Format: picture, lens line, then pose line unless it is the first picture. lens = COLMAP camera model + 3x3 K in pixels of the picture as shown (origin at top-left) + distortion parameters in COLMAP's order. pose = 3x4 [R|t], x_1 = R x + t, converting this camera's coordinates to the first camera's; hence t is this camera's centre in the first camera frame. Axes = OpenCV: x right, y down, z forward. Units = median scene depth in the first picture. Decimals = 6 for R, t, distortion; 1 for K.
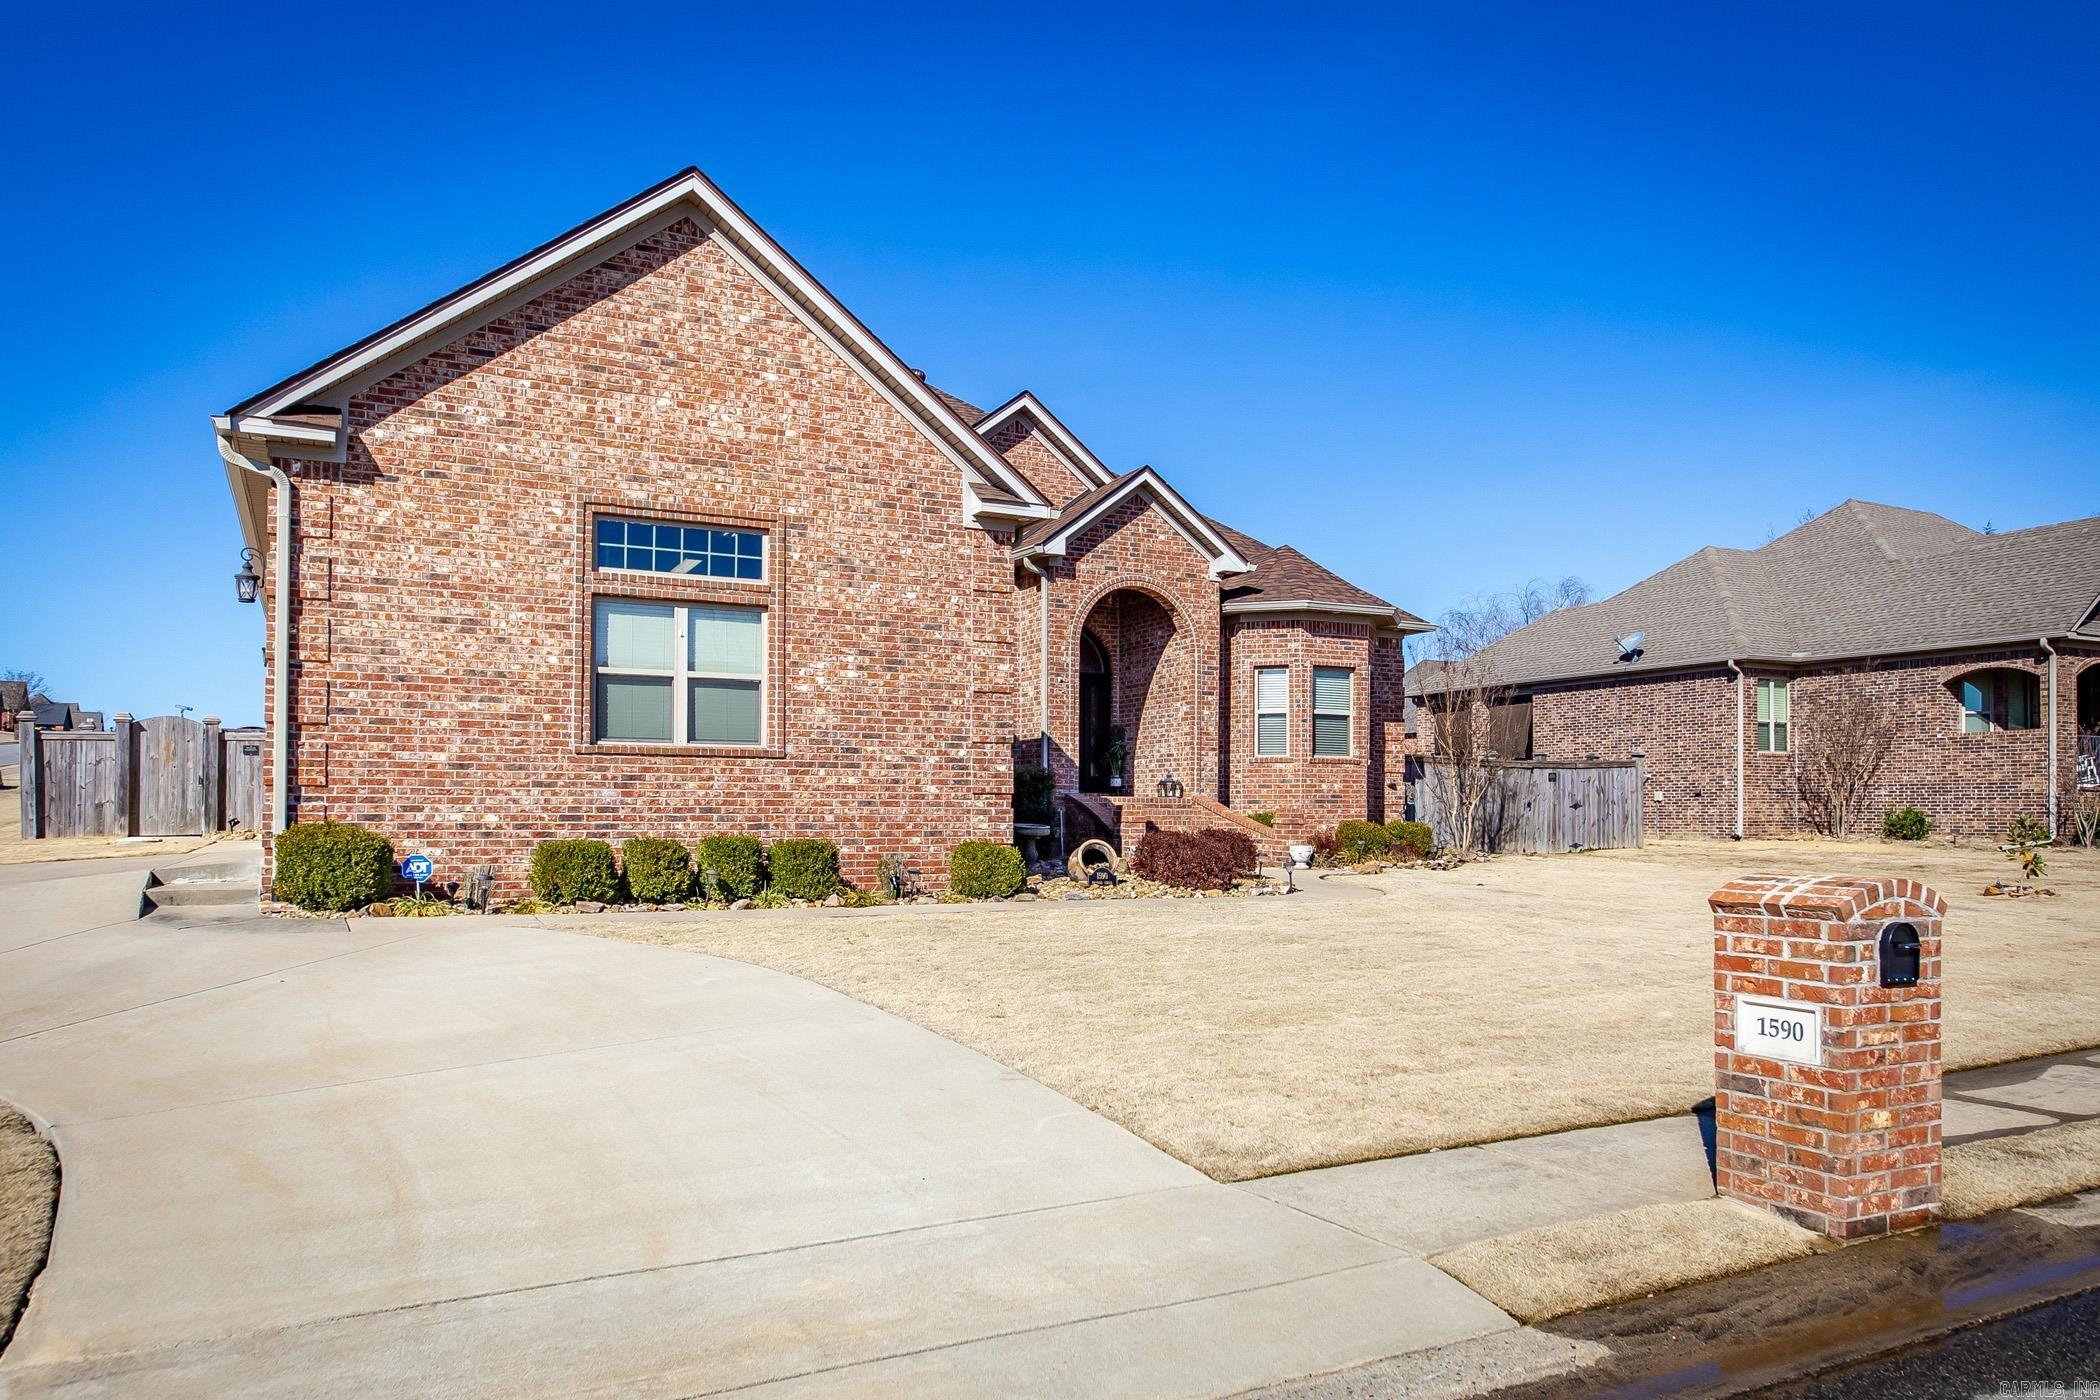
lens RADIAL K [[1438.3, 0, 1050.0], [0, 1438.3, 807.1], [0, 0, 1]] dist [0.000515, 0.000974]
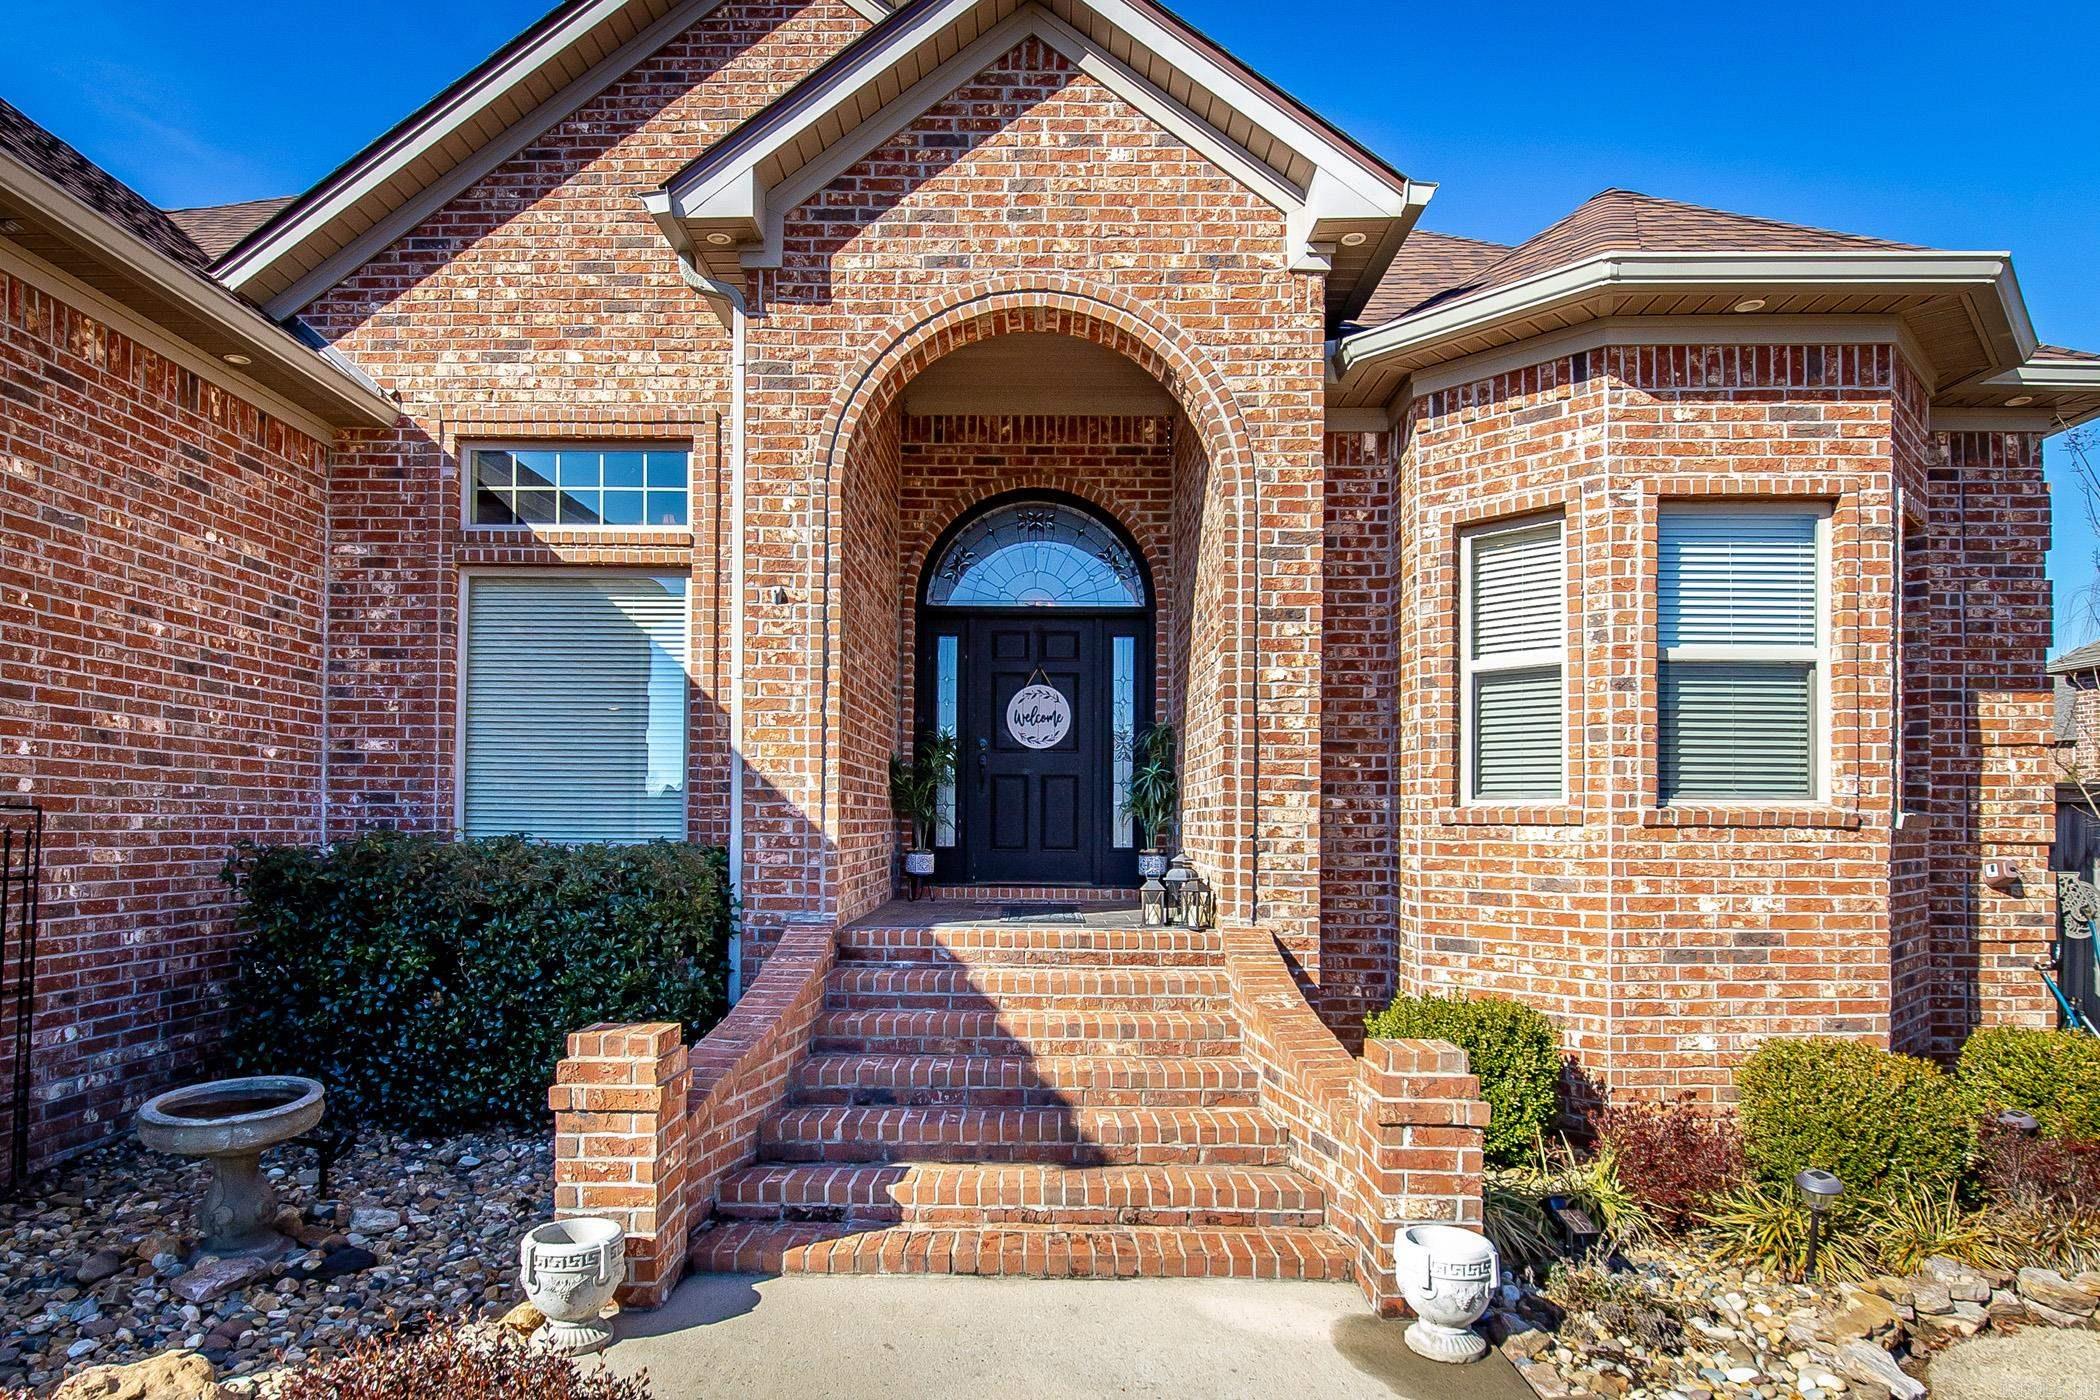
lens RADIAL K [[1149.8, 0, 1042.1], [0, 1149.8, 813.0], [0, 0, 1]] dist [-0.000768, -0.000732]
pose [[0.888281, -0.002320, -0.459295, 0.273220], [-0.000810, 0.999978, -0.006617, -0.048581], [0.459300, 0.006250, 0.888259, 1.118786]]
